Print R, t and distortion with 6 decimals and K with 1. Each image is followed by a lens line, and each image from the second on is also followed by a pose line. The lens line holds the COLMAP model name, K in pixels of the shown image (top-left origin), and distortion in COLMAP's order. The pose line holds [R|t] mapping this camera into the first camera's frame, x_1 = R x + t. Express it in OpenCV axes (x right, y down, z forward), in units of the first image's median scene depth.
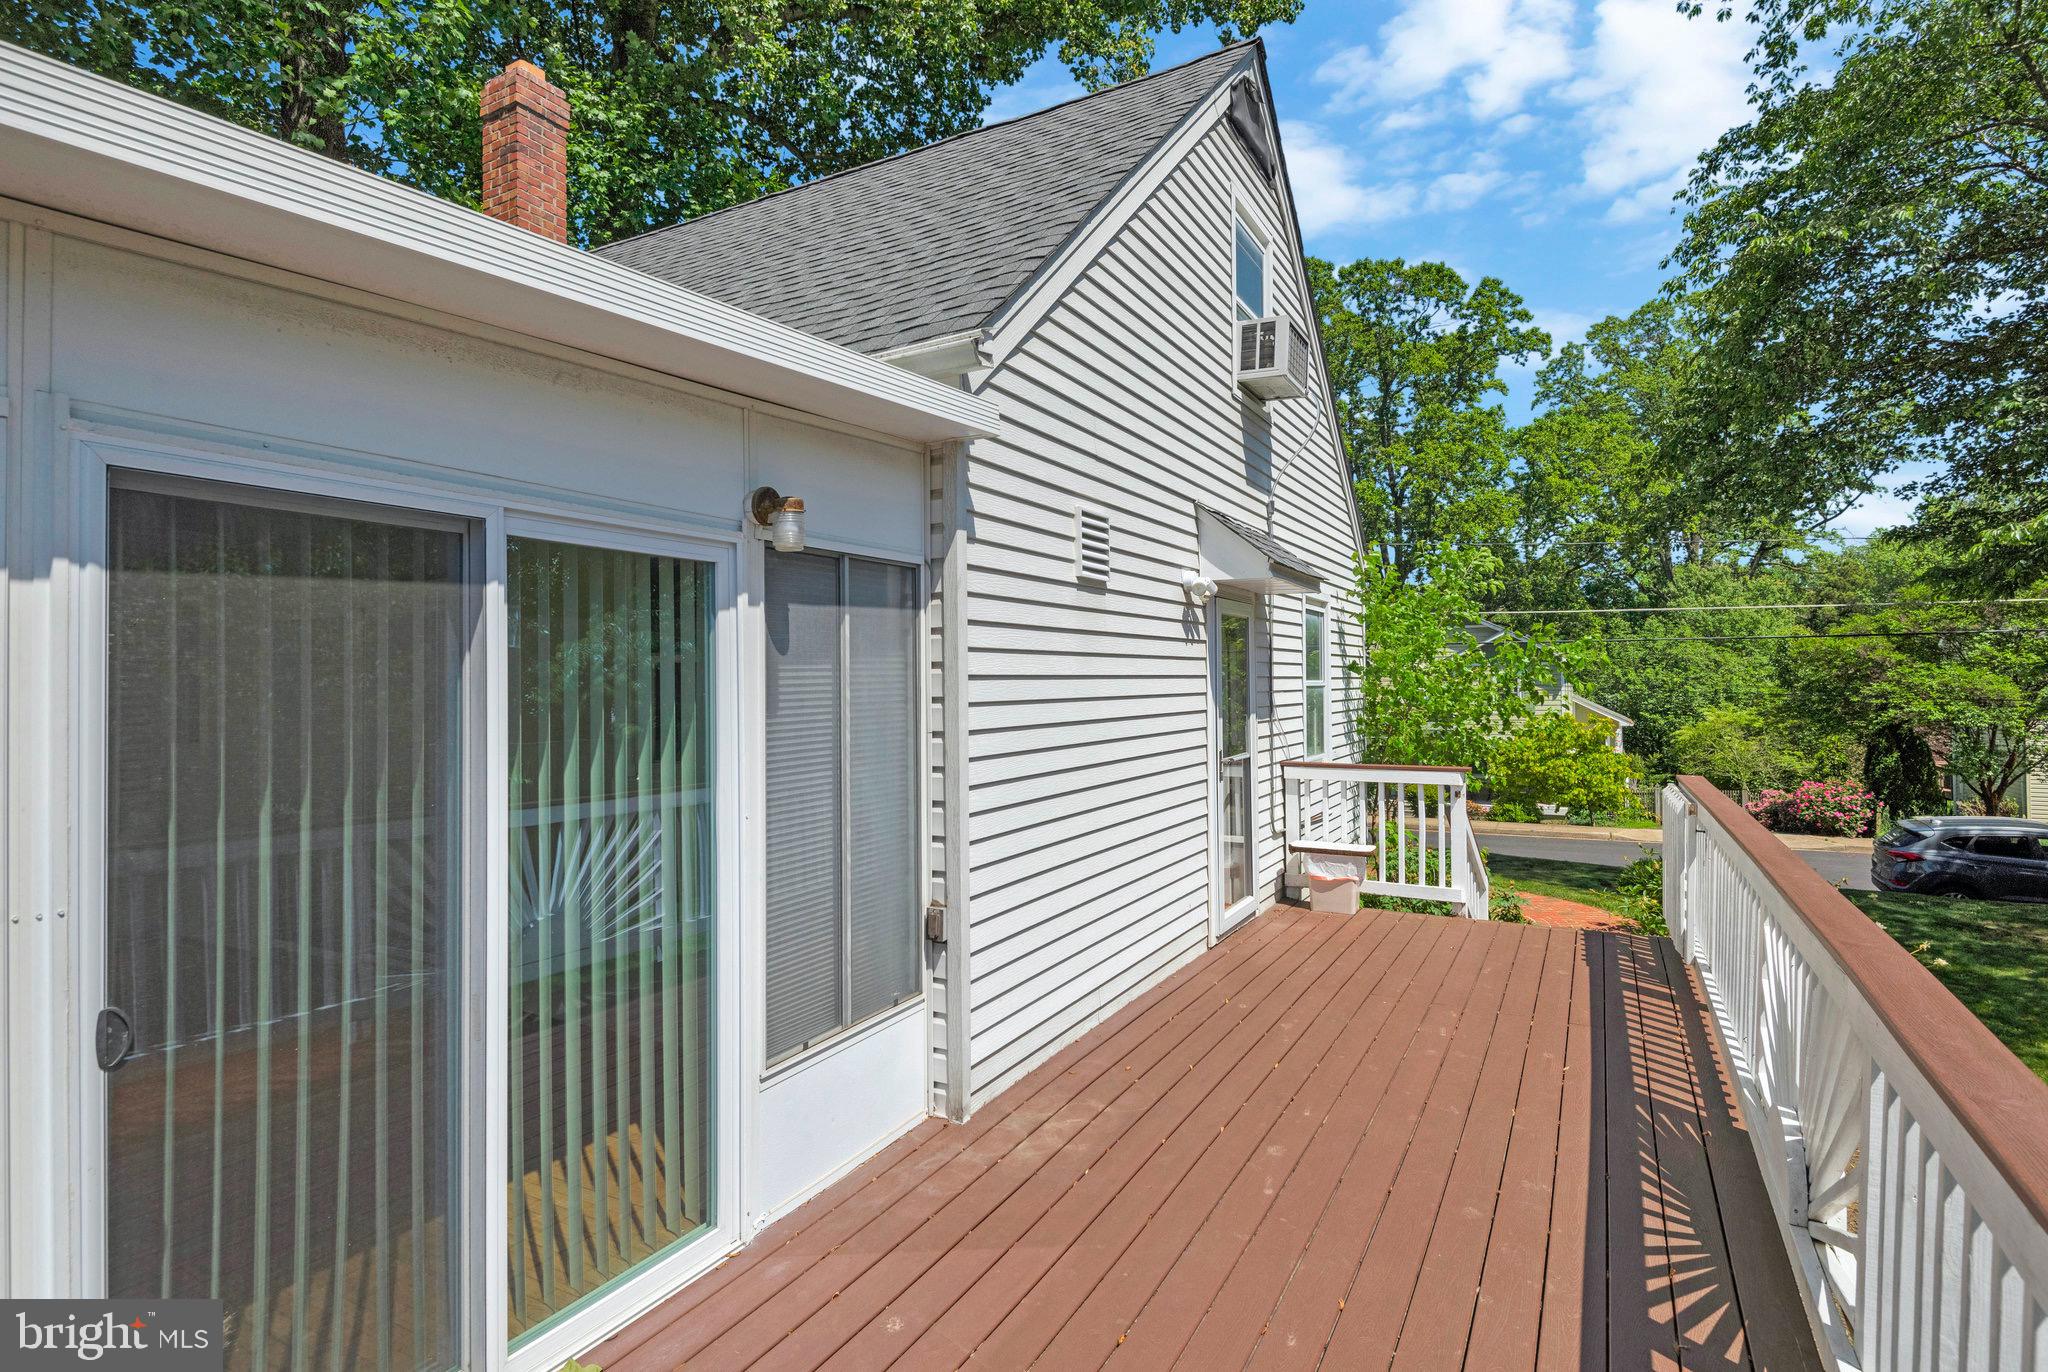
lens RADIAL K [[1039.0, 0, 1028.4], [0, 1039.0, 675.7], [0, 0, 1]] dist [-0.000358, -0.003397]
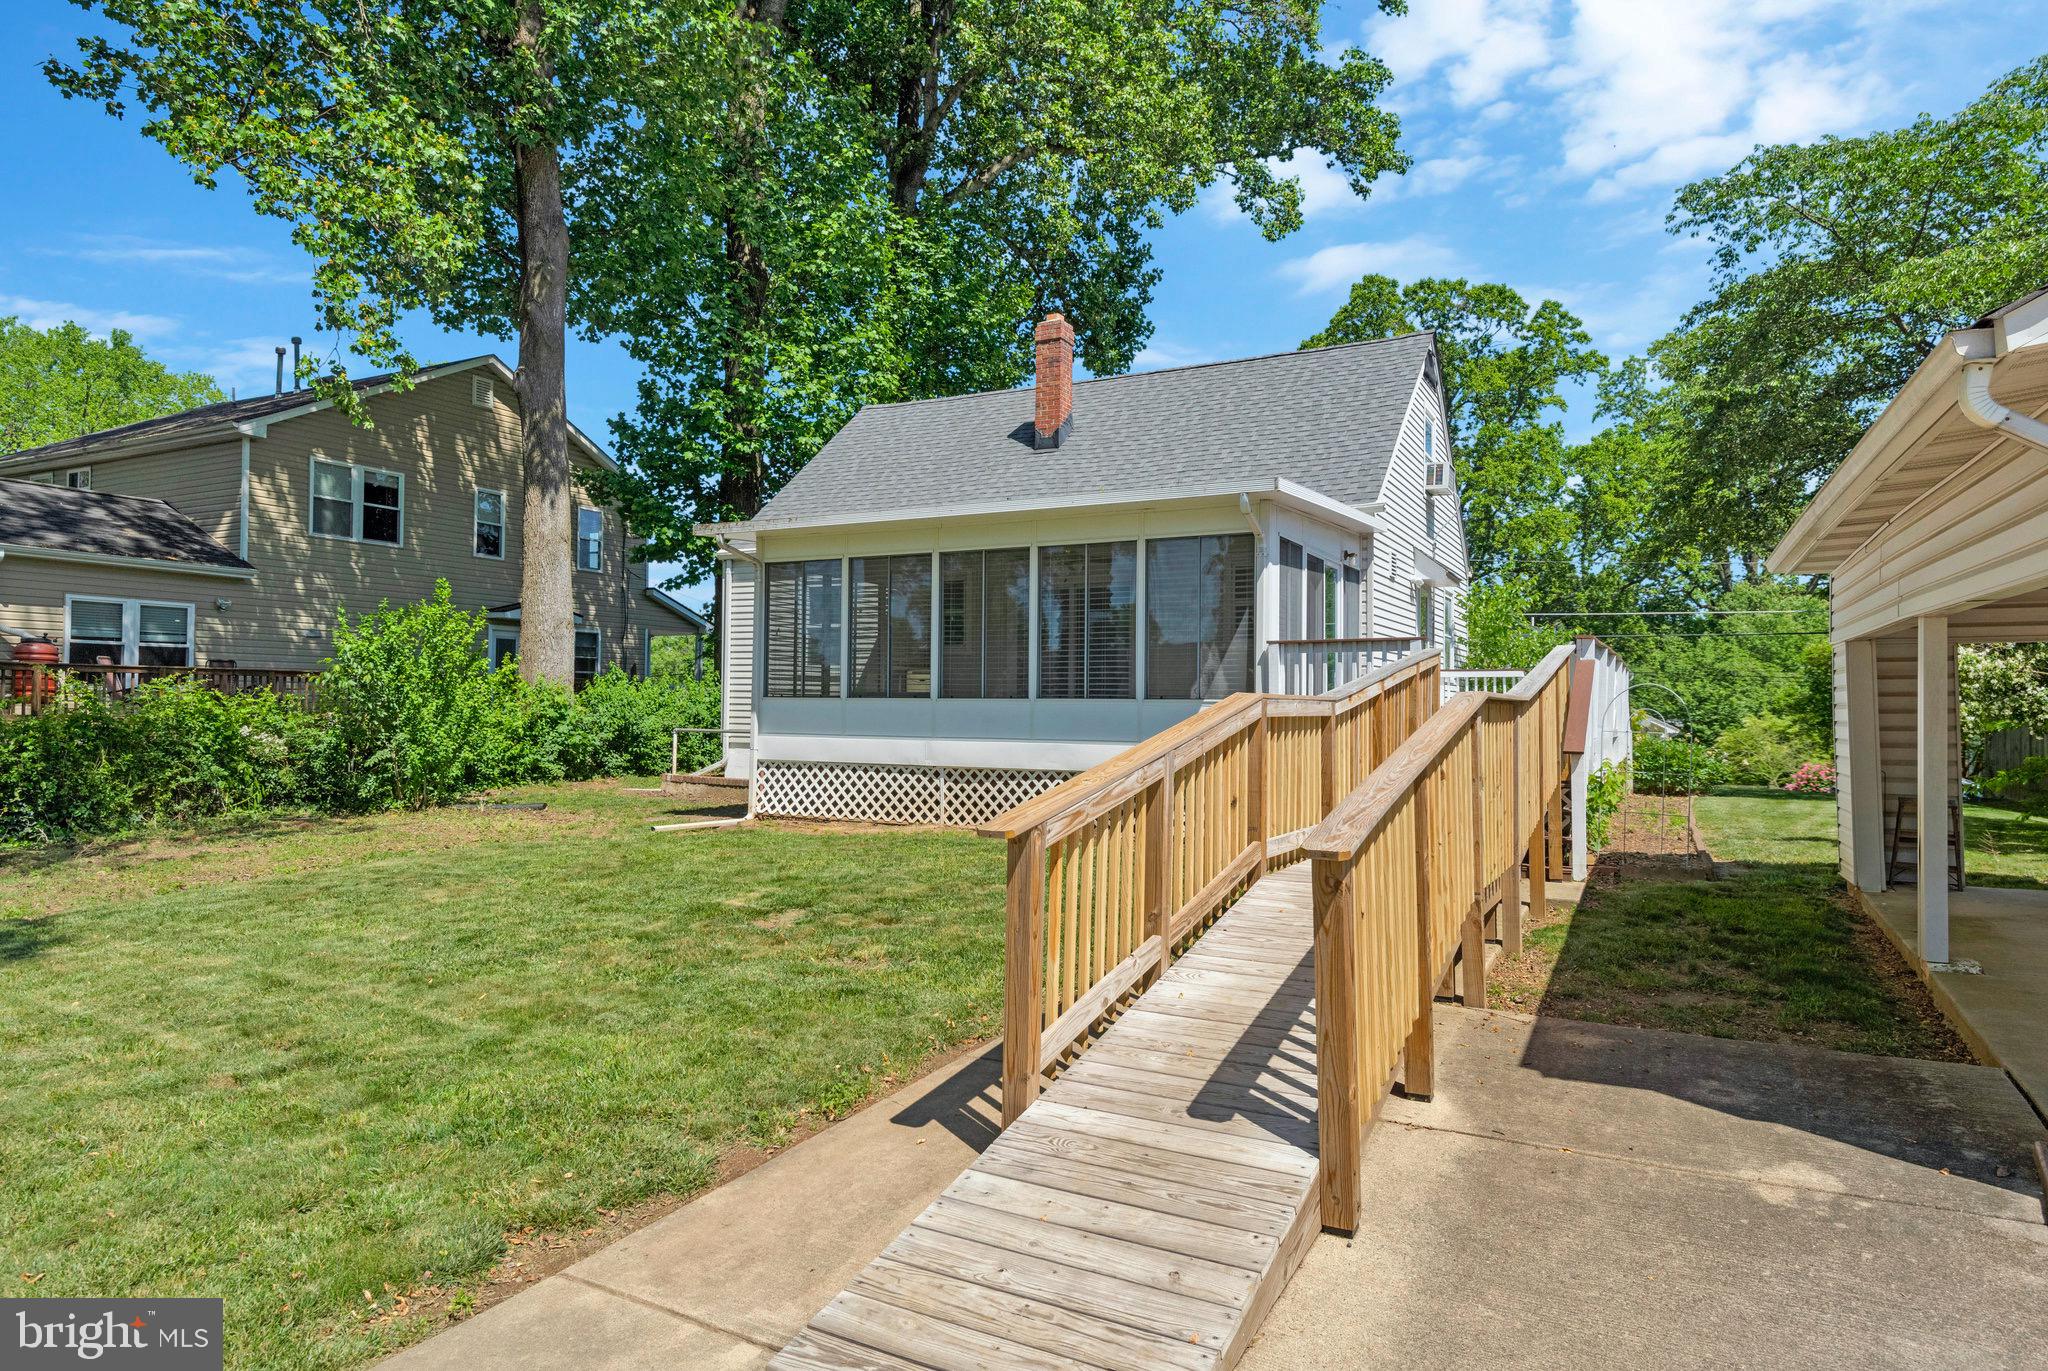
lens RADIAL K [[1189.3, 0, 1019.6], [0, 1189.3, 672.5], [0, 0, 1]] dist [0.002519, -0.002033]
pose [[0.999754, 0.022158, 0.000155, -0.074782], [-0.022151, 0.999576, -0.018881, 0.019564], [-0.000573, 0.018873, 0.999822, -0.174229]]
